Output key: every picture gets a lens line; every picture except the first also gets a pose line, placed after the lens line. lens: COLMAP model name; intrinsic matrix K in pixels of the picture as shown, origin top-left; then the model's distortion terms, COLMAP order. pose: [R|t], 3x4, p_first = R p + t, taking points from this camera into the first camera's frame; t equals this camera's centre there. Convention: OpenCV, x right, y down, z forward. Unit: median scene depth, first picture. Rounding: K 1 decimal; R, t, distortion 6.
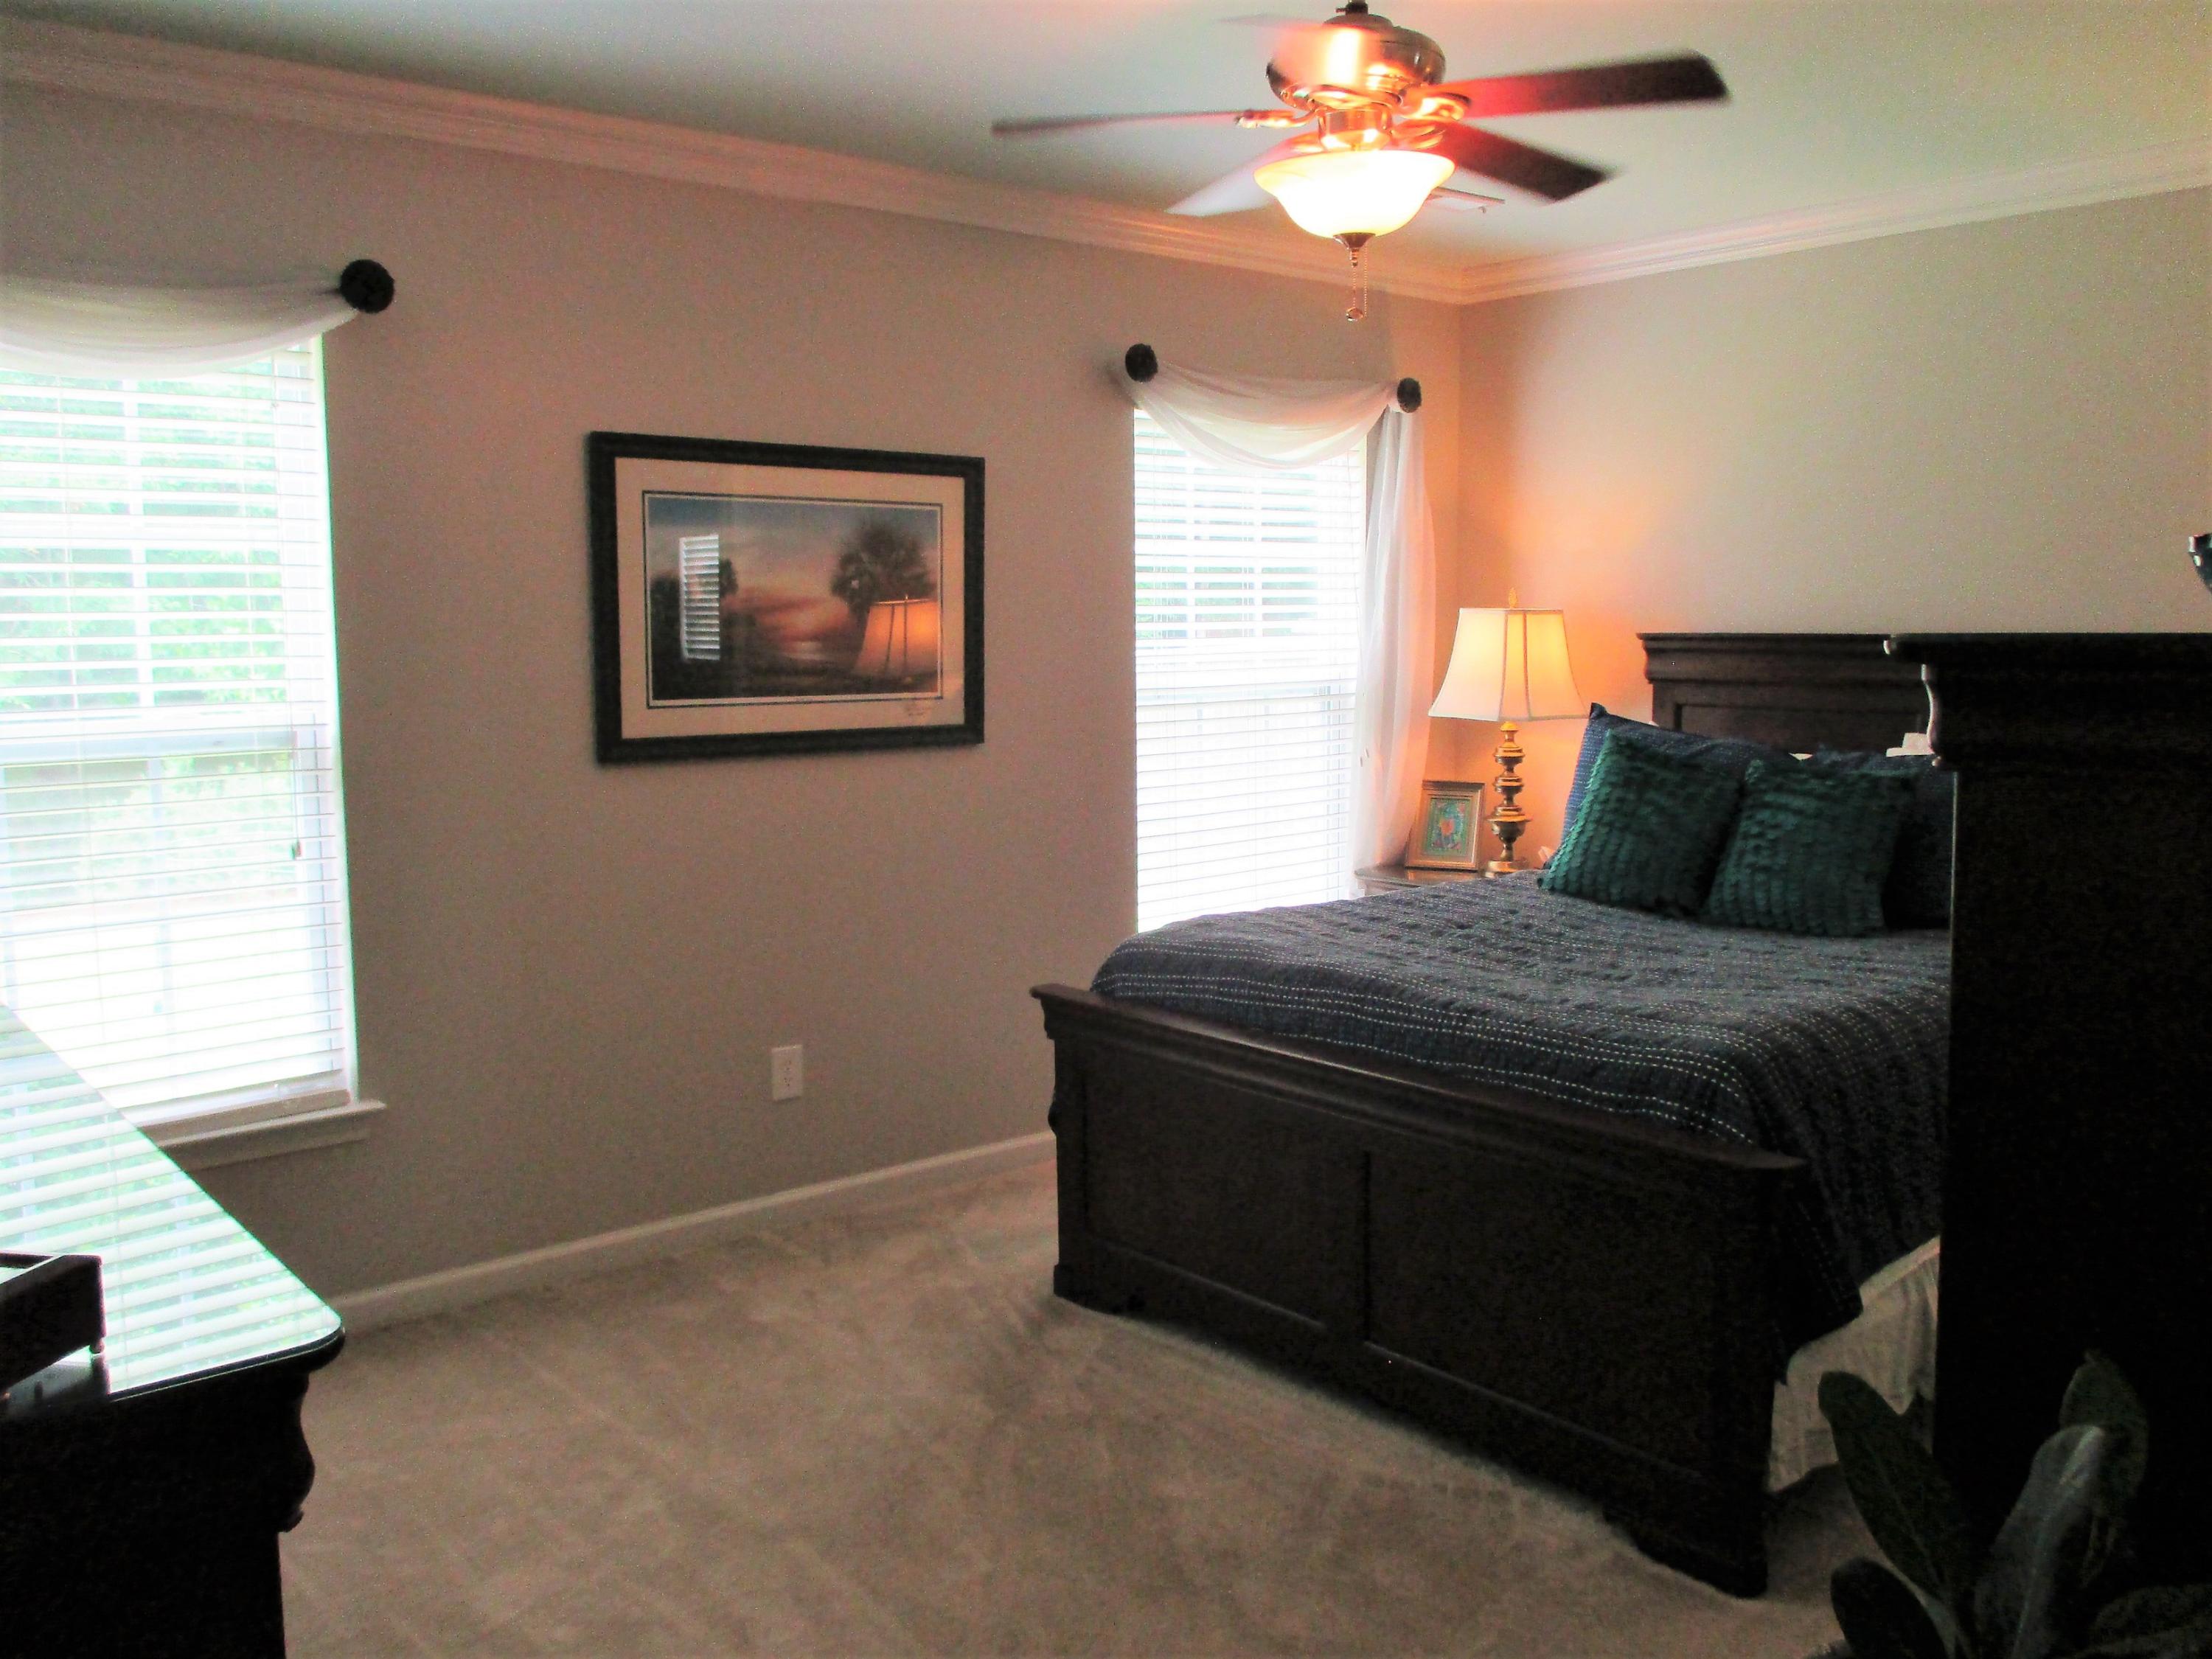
lens RADIAL K [[1848.1, 0, 1093.9], [0, 1848.1, 819.9], [0, 0, 1]] dist [-0.025975, 0.007328]
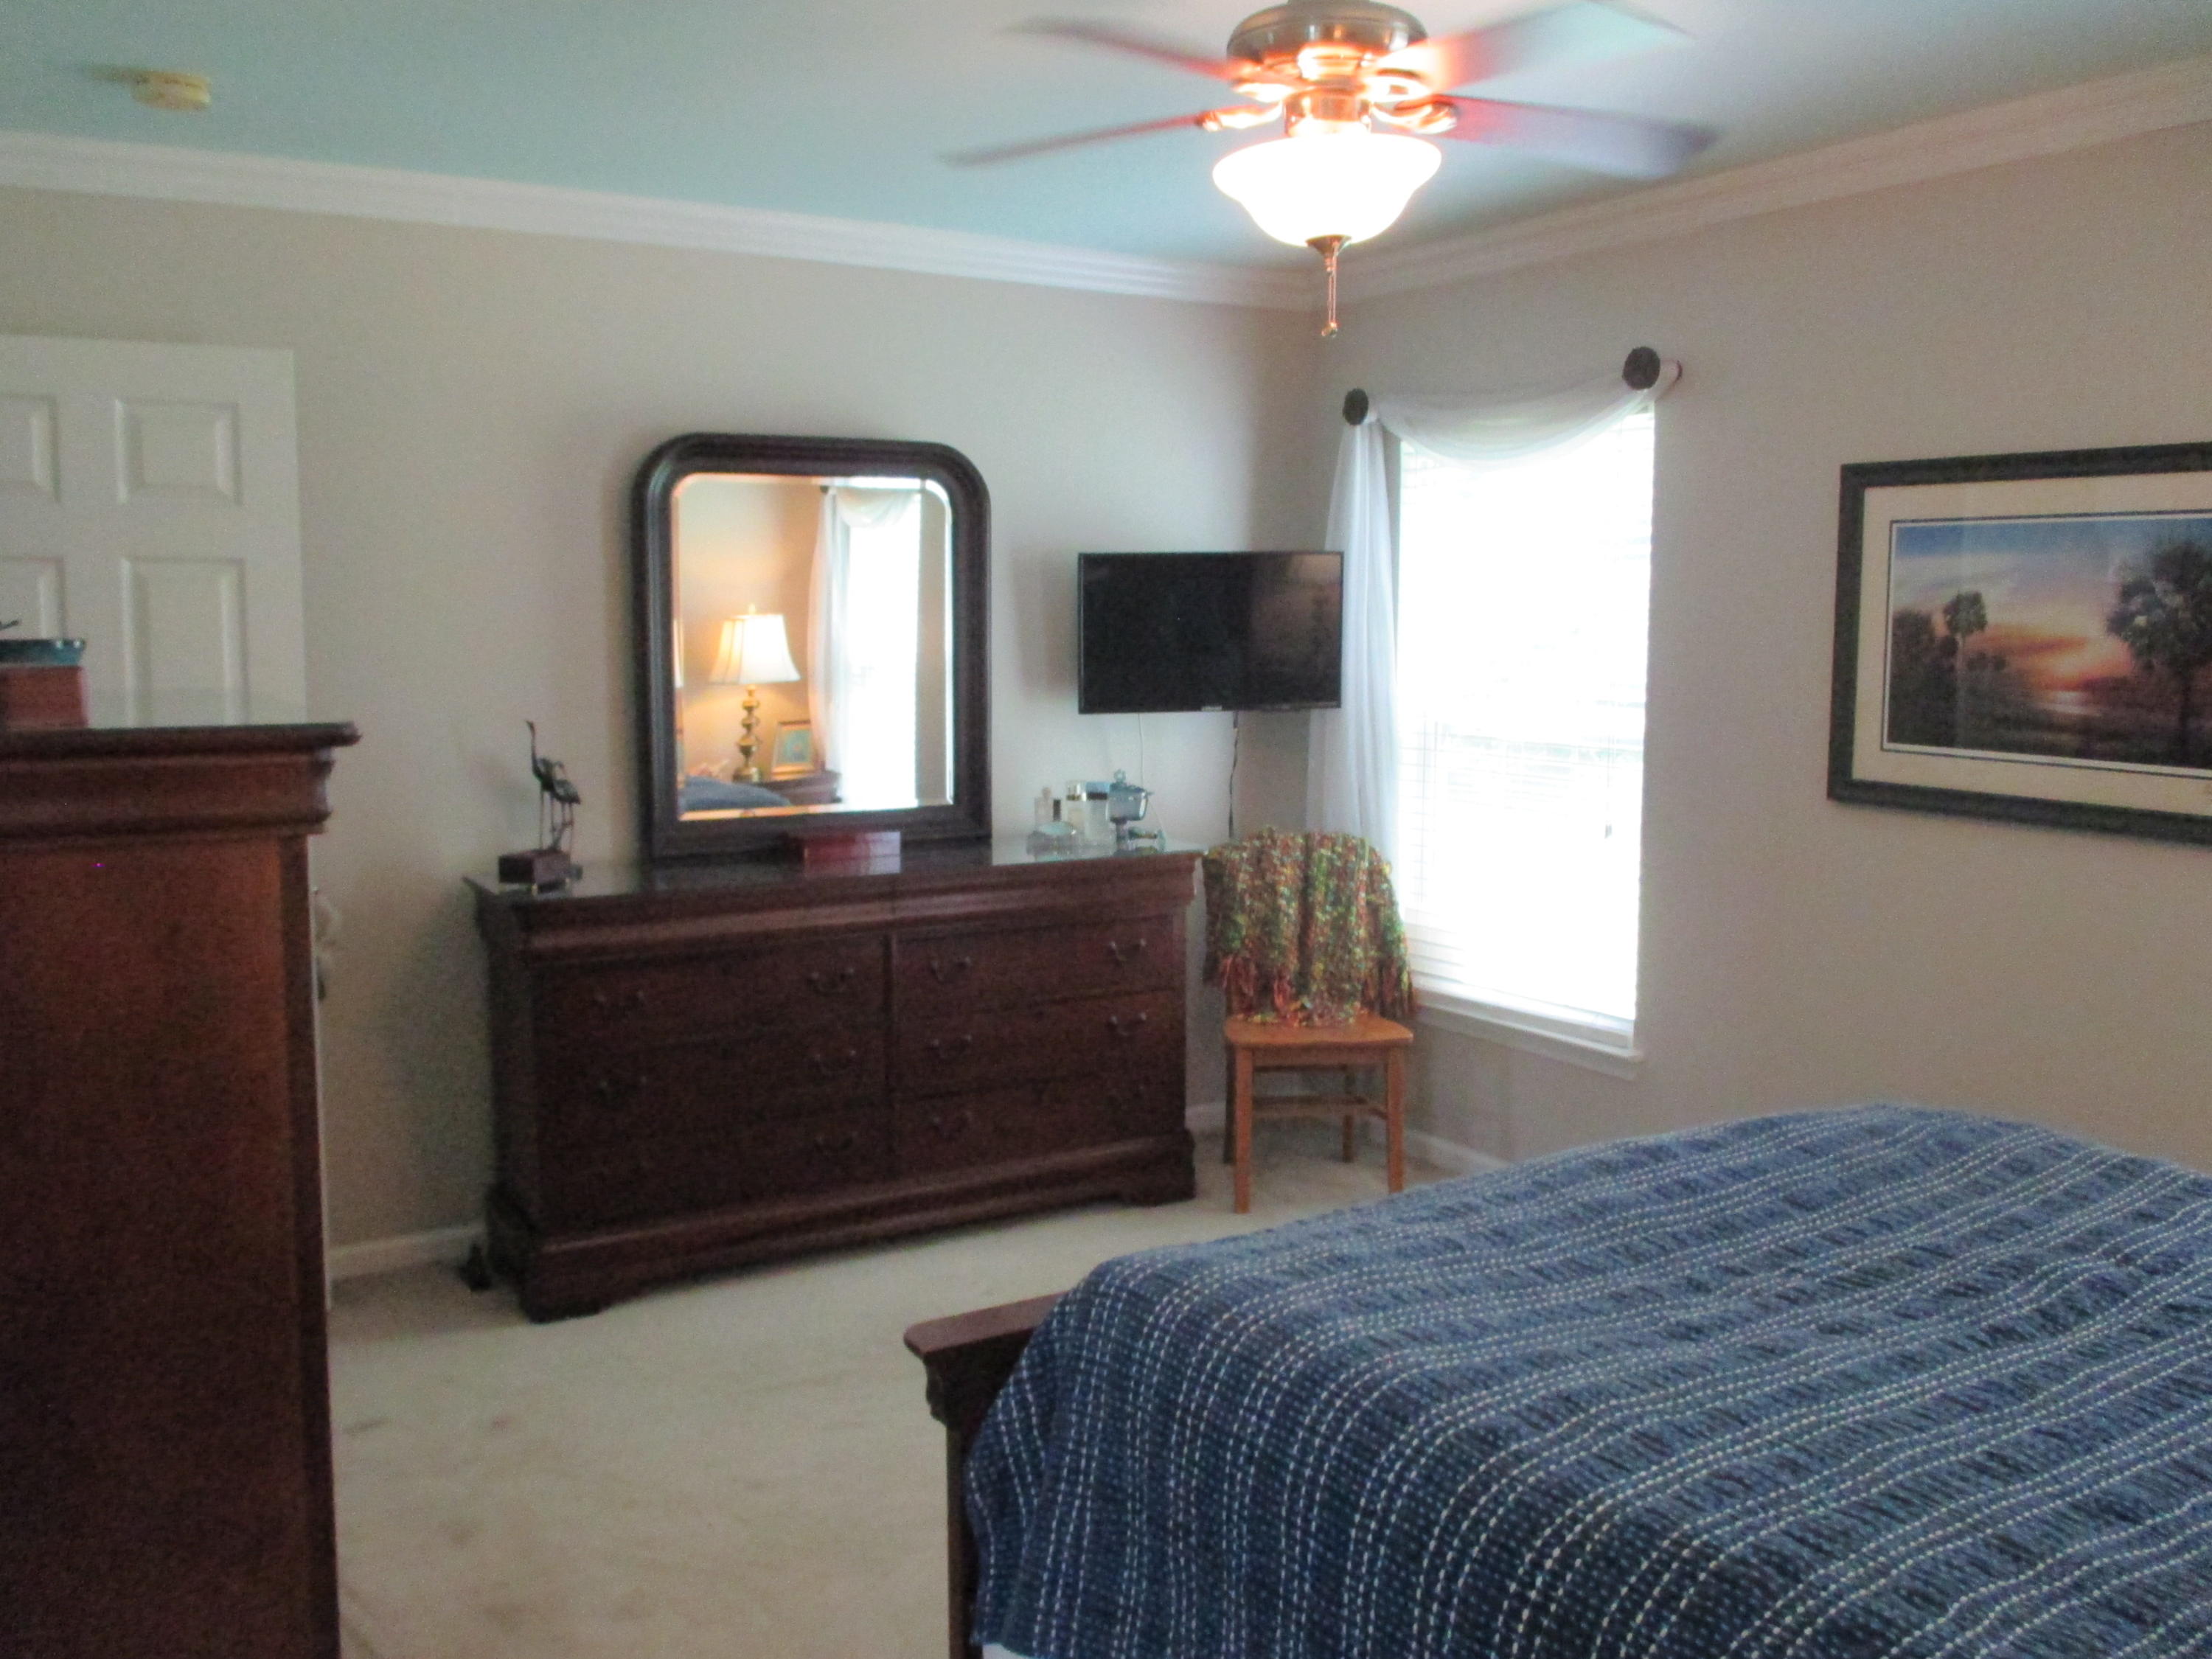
lens RADIAL K [[1848.1, 0, 1093.9], [0, 1848.1, 819.9], [0, 0, 1]] dist [-0.025975, 0.007328]
pose [[-0.132229, 0.114745, -0.984555, 0.744460], [-0.122776, 0.983732, 0.131139, -0.099111], [0.983586, 0.138220, -0.115990, 0.716111]]
